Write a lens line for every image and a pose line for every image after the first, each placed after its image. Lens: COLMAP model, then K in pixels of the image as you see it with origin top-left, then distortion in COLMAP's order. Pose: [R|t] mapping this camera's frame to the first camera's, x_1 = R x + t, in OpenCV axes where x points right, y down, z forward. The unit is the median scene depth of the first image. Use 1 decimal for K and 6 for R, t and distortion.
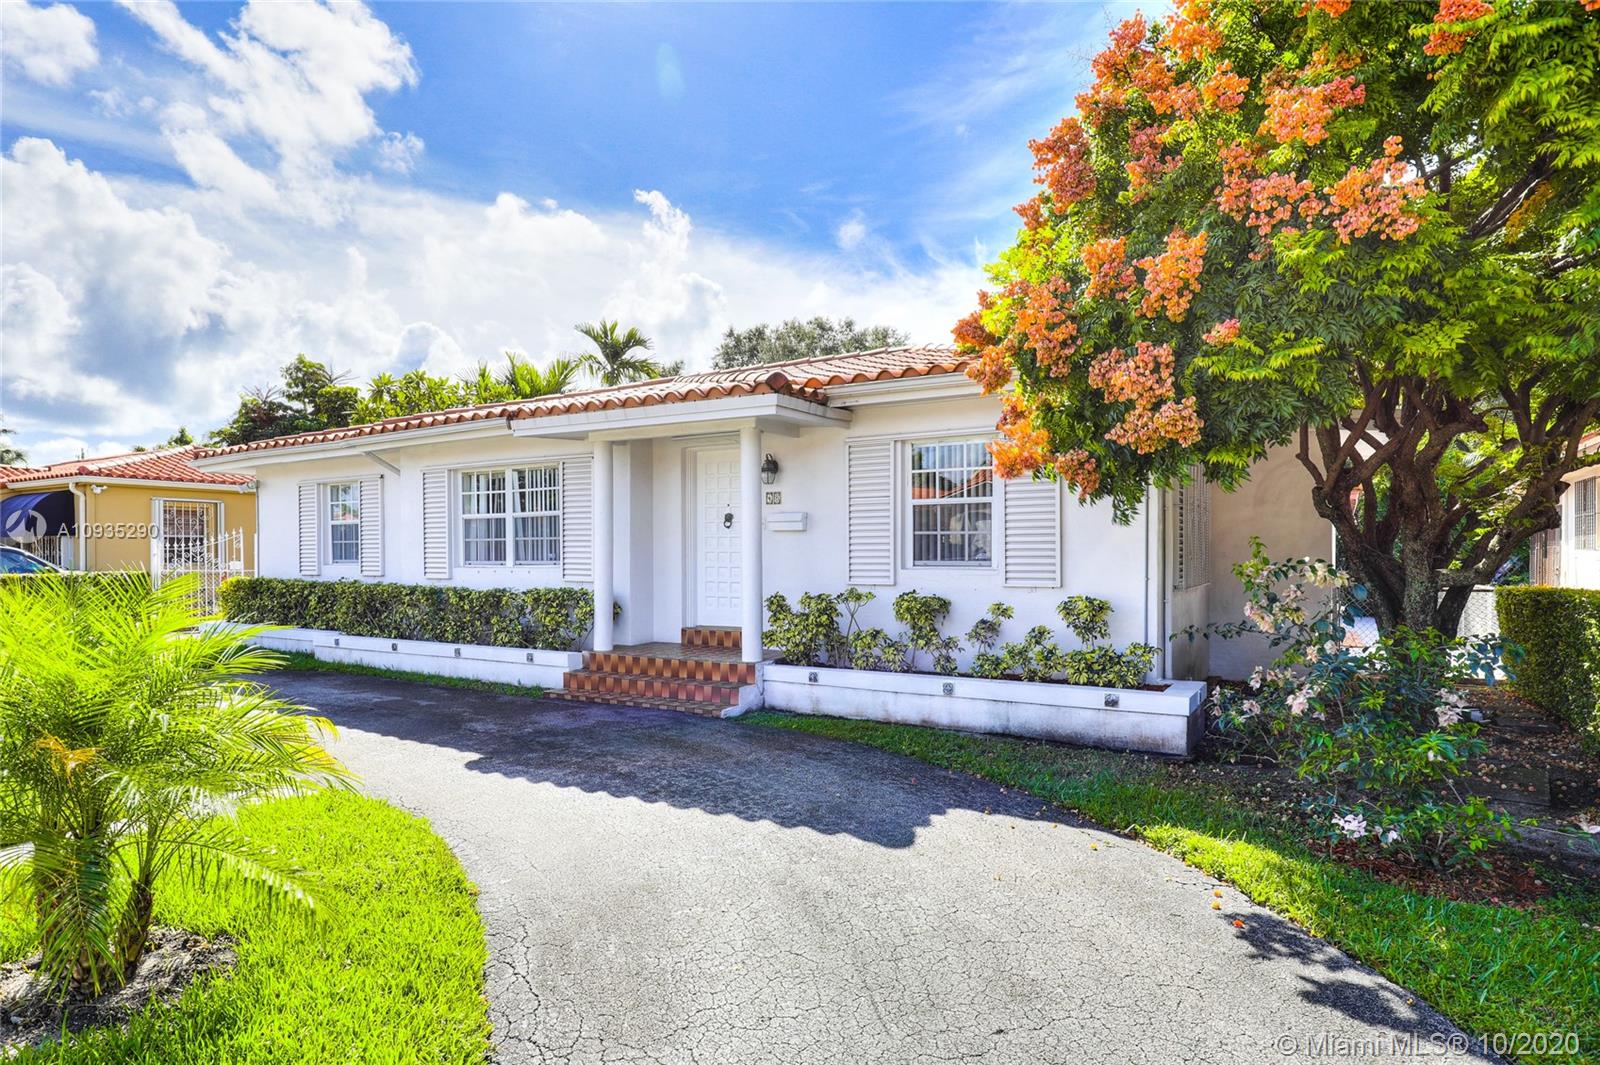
lens RADIAL K [[857.7, 0, 799.3], [0, 857.7, 535.3], [0, 0, 1]] dist [0.008371, 0.000552]
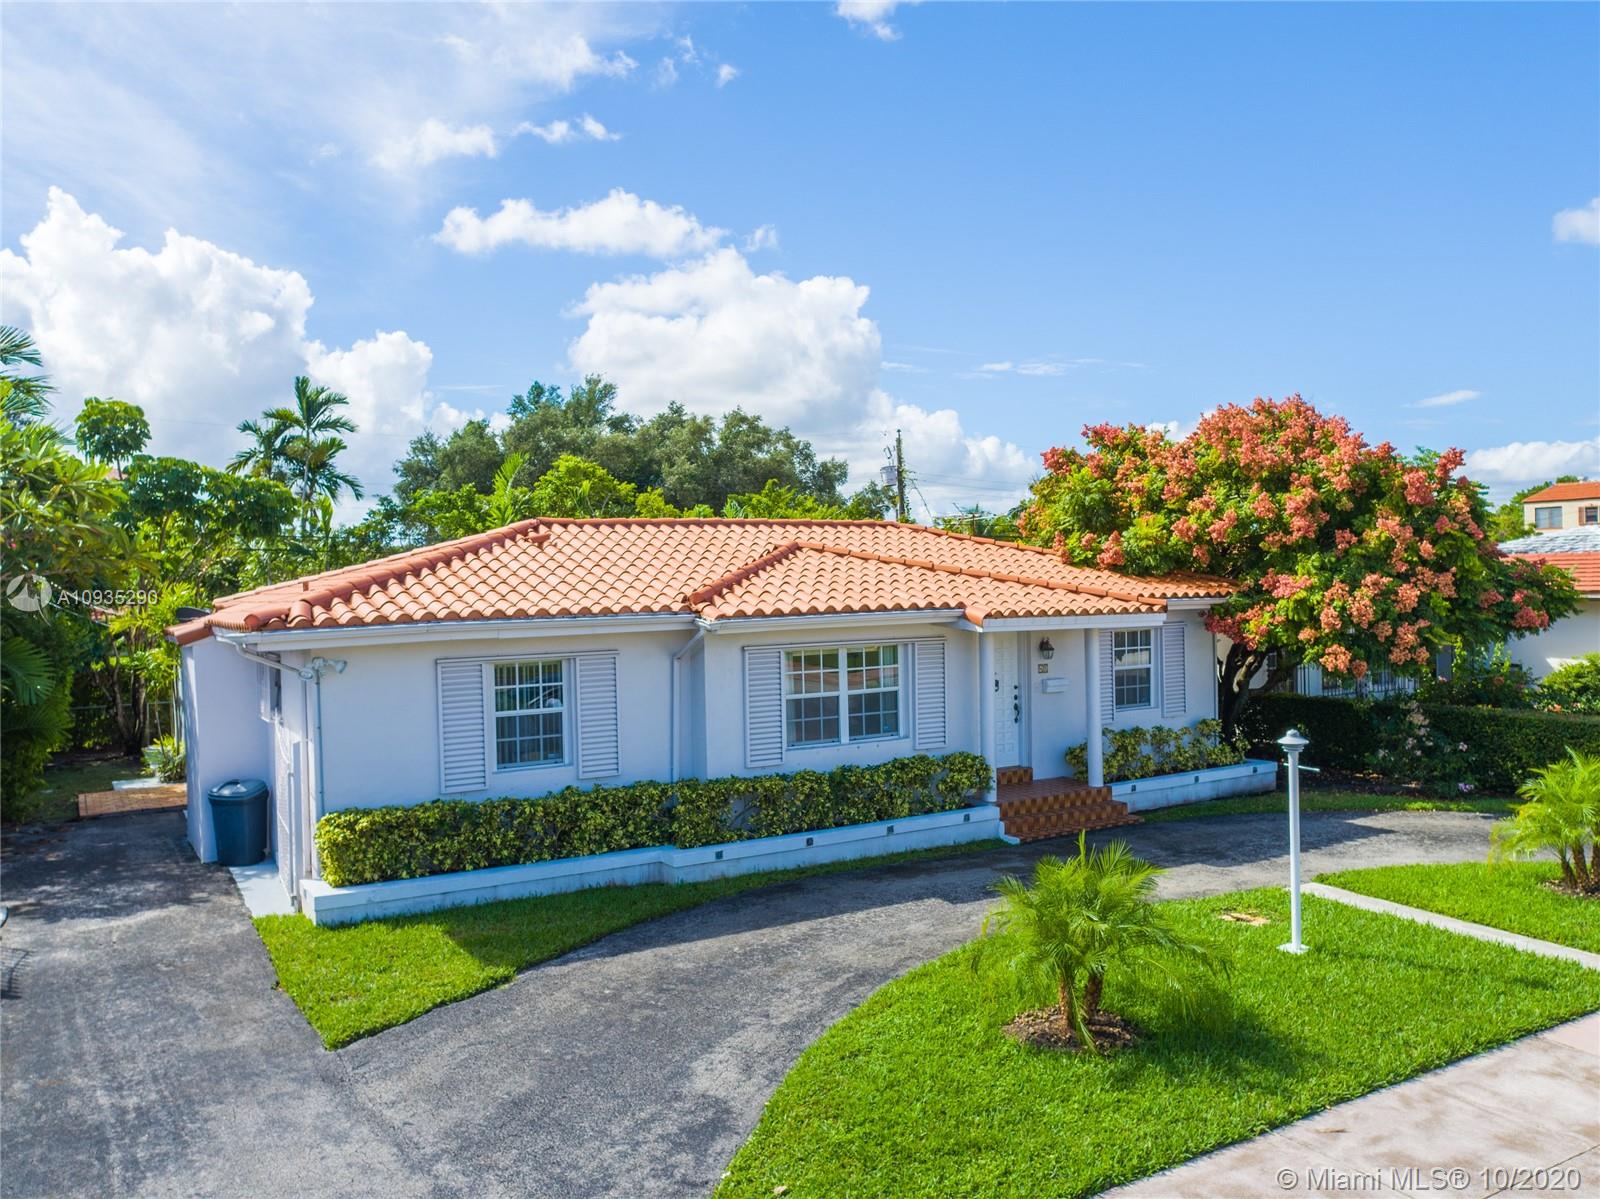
lens RADIAL K [[1088.4, 0, 743.3], [0, 1088.4, 590.2], [0, 0, 1]] dist [-0.012326, -0.002056]
pose [[0.533261, -0.000814, 0.845950, -1.757410], [0.012448, 0.999899, -0.006884, -0.162422], [-0.845859, 0.014202, 0.533218, 0.477500]]
